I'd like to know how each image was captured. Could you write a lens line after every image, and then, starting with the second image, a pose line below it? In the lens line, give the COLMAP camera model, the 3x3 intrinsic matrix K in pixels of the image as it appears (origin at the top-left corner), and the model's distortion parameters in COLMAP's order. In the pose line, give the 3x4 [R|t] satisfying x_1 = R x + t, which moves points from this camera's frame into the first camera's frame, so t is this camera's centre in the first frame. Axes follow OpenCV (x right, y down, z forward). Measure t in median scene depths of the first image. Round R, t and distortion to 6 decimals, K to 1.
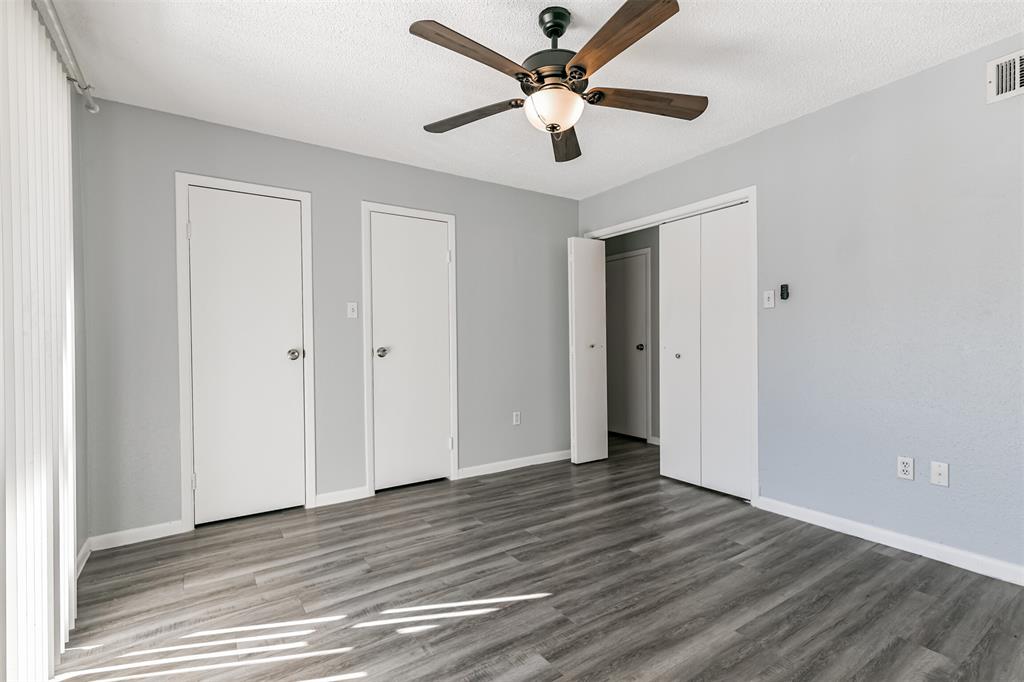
lens RADIAL K [[471.4, 0, 512.9], [0, 471.4, 343.0], [0, 0, 1]] dist [0.018293, -0.000098]
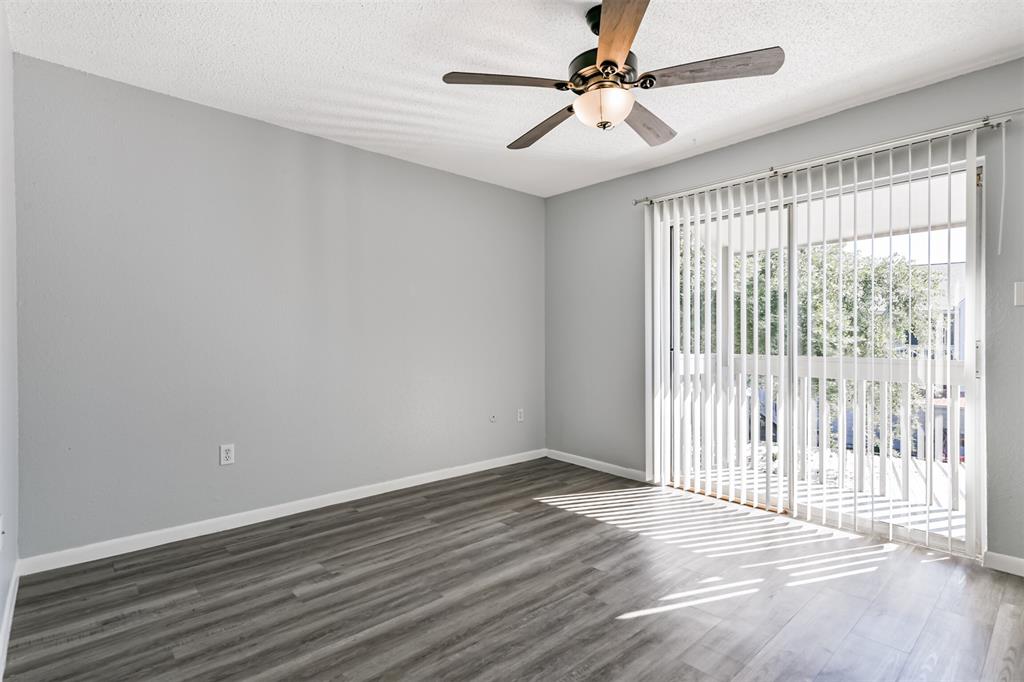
lens RADIAL K [[494.0, 0, 510.8], [0, 494.0, 341.5], [0, 0, 1]] dist [0.015119, -0.001037]
pose [[-0.989525, 0.008085, -0.144137, 0.435928], [0.007315, 0.999956, 0.005866, -0.005843], [0.144179, 0.004750, -0.989540, 2.015852]]
